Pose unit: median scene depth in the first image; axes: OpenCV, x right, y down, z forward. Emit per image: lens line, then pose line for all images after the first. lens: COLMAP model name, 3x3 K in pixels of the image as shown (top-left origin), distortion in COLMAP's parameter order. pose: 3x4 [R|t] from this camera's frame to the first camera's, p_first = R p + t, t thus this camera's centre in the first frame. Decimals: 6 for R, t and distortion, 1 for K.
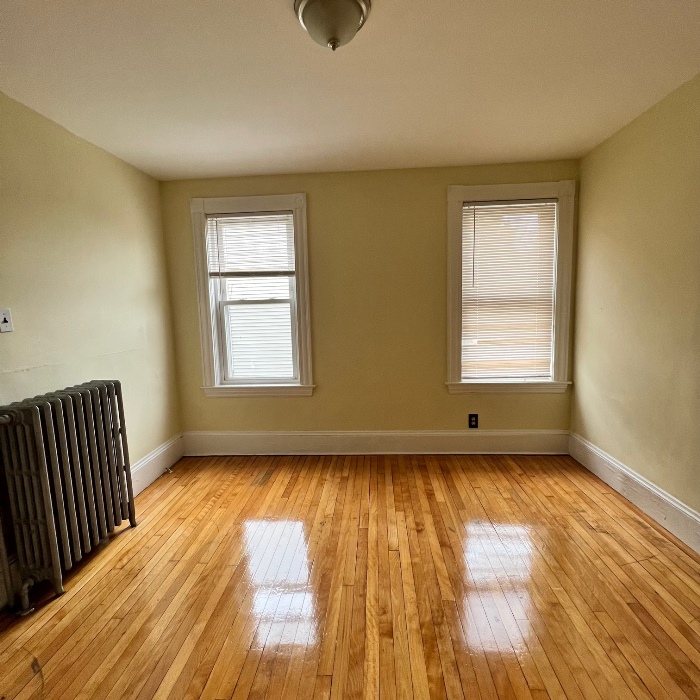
lens RADIAL K [[372.5, 0, 354.6], [0, 372.5, 343.7], [0, 0, 1]] dist [-0.002732, 0.001319]
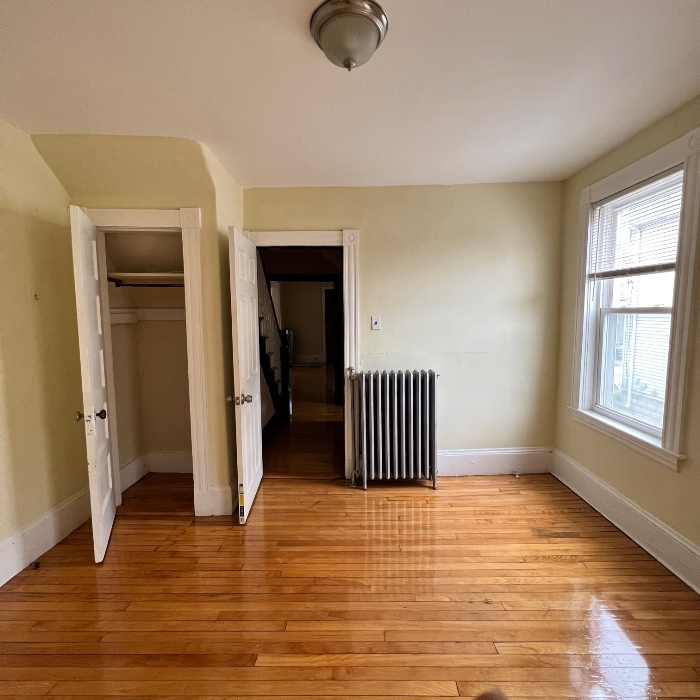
lens RADIAL K [[372.5, 0, 349.6], [0, 372.5, 349.5], [0, 0, 1]] dist [-0.002732, 0.001319]
pose [[0.049306, 0.128454, -0.990489, 0.451519], [-0.091464, 0.988109, 0.123592, -0.083080], [0.994587, 0.084501, 0.060468, 0.458395]]
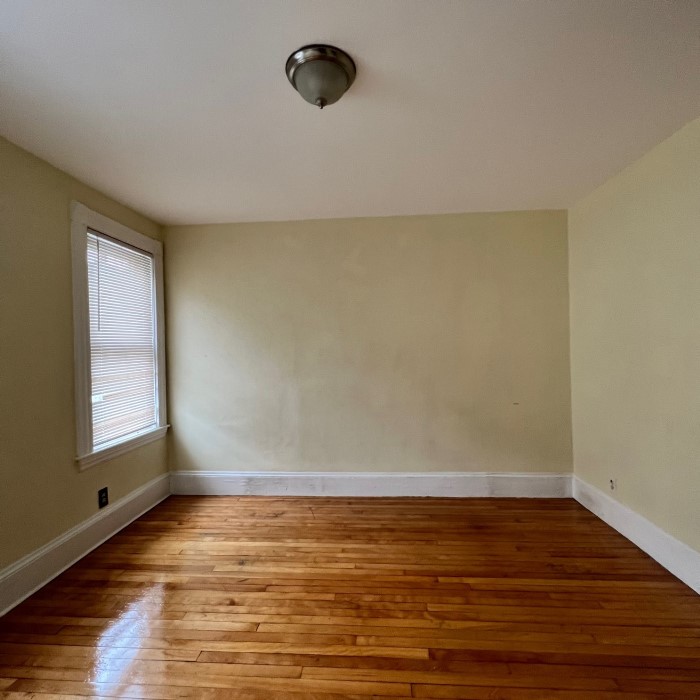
lens RADIAL K [[372.5, 0, 351.4], [0, 372.5, 343.7], [0, 0, 1]] dist [-0.002732, 0.001319]
pose [[0.009777, 0.037151, 0.999262, -0.509311], [0.116457, 0.992467, -0.038038, -0.028191], [-0.993148, 0.116743, 0.005377, 0.453958]]
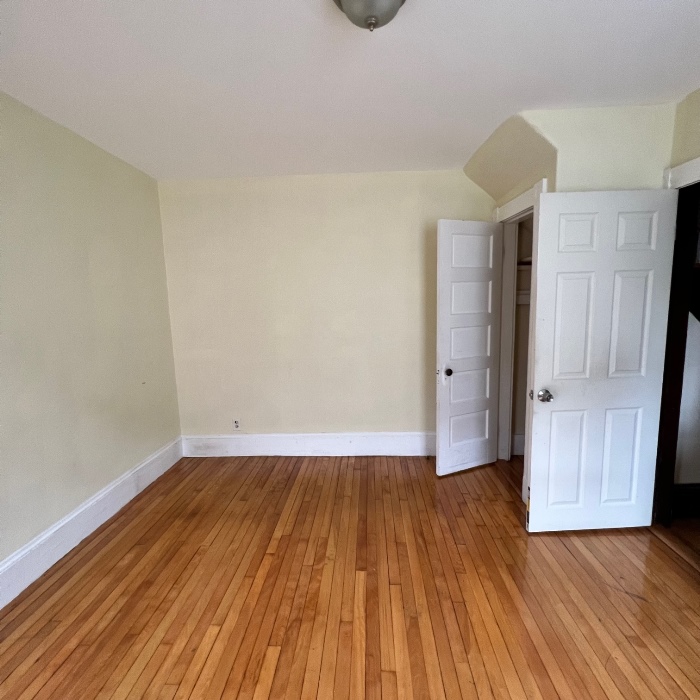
lens RADIAL K [[372.5, 0, 348.9], [0, 372.5, 347.0], [0, 0, 1]] dist [-0.002732, 0.001319]
pose [[-0.998430, 0.055713, 0.005846, 0.014105], [0.055655, 0.974652, 0.216695, -0.111022], [0.006375, 0.216680, -0.976222, 0.925472]]
